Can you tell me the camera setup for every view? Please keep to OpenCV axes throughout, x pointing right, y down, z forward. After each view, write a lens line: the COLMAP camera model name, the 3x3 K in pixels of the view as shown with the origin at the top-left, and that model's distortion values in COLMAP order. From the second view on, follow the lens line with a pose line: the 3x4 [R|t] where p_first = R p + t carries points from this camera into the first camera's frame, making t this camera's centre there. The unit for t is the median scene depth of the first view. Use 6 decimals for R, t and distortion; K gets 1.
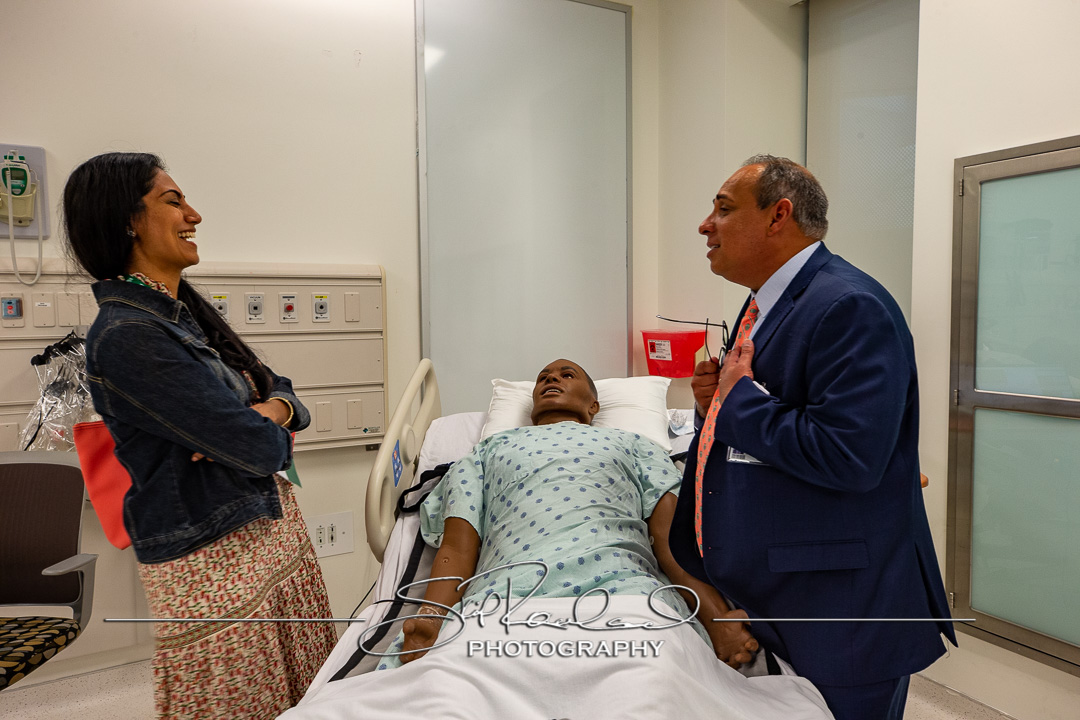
lens RADIAL K [[735.6, 0, 544.2], [0, 735.6, 359.4], [0, 0, 1]] dist [-0.003967, 0.022273]
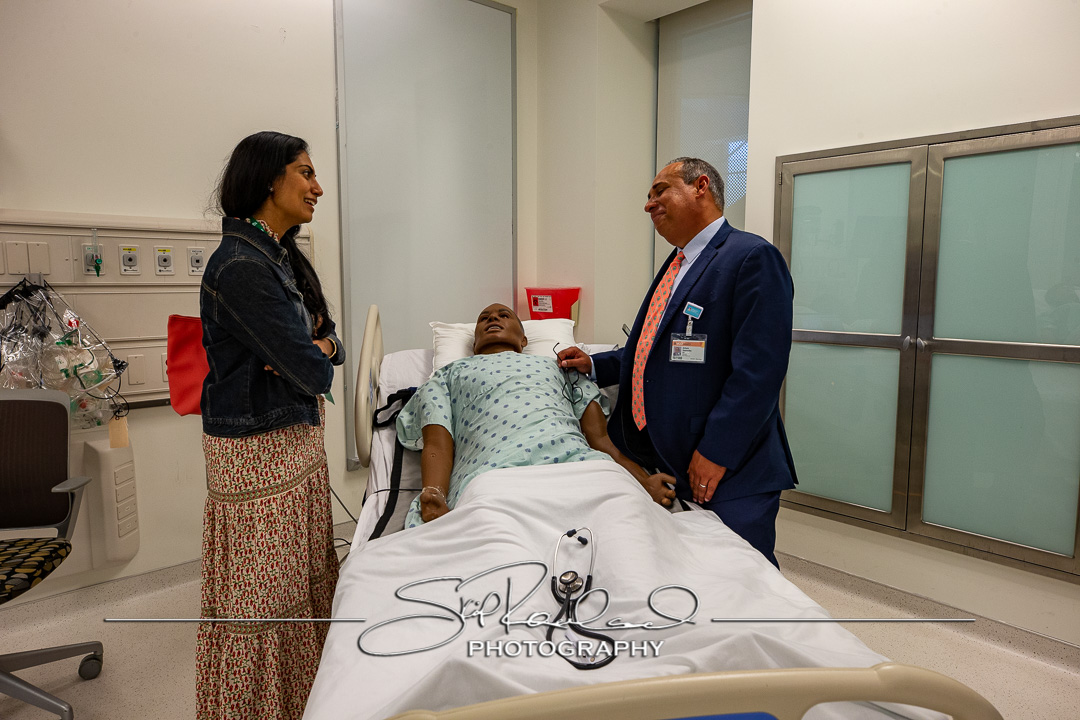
lens RADIAL K [[676.0, 0, 536.3], [0, 676.0, 356.2], [0, 0, 1]] dist [0.005891, 0.001430]
pose [[0.975414, -0.014817, 0.219884, -0.192010], [0.004285, 0.998824, 0.048296, 0.039505], [-0.220341, -0.046166, 0.974330, -0.161792]]
